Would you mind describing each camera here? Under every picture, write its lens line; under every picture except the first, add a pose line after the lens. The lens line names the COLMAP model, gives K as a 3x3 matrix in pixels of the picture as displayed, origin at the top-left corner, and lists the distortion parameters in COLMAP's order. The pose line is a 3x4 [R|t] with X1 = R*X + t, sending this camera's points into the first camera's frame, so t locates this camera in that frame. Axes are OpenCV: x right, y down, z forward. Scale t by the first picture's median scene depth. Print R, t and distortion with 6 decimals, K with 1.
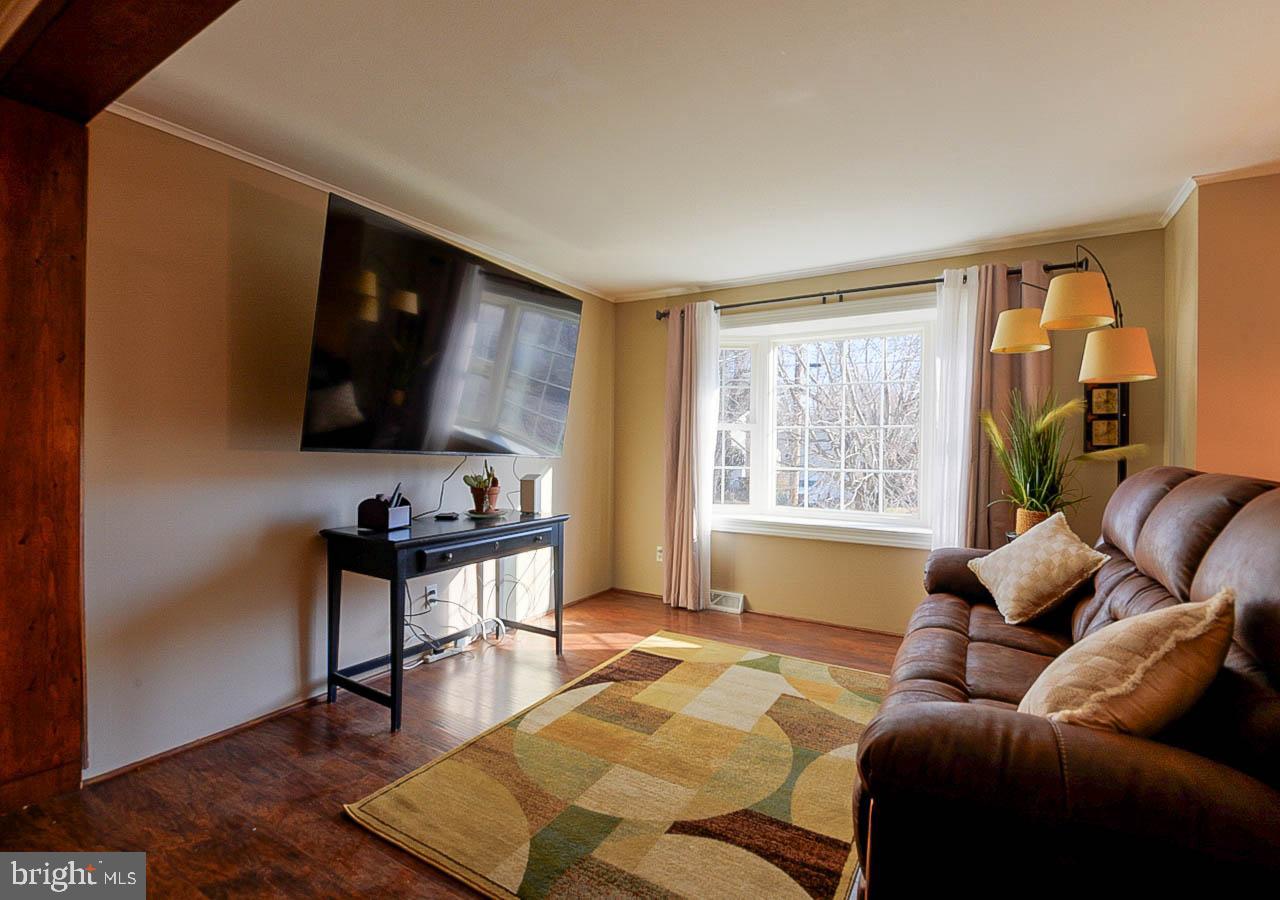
lens RADIAL K [[586.0, 0, 635.4], [0, 586.0, 448.8], [0, 0, 1]] dist [-0.023061, -0.000913]
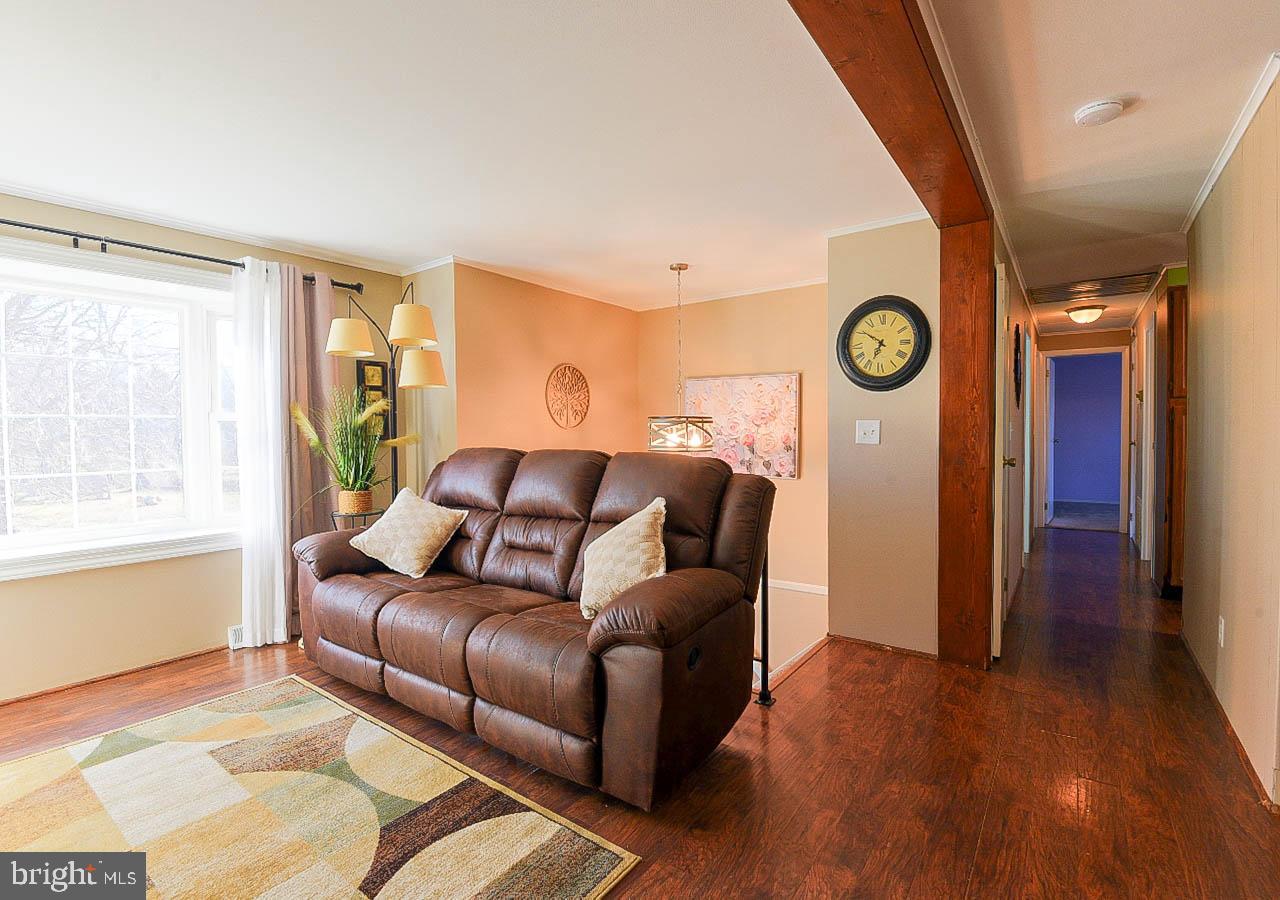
lens RADIAL K [[586.0, 0, 635.9], [0, 586.0, 444.2], [0, 0, 1]] dist [-0.023061, -0.000913]
pose [[0.091152, -0.032045, 0.995321, -0.436389], [0.019967, 0.999340, 0.030345, -0.013515], [-0.995637, 0.017107, 0.091731, 0.315442]]
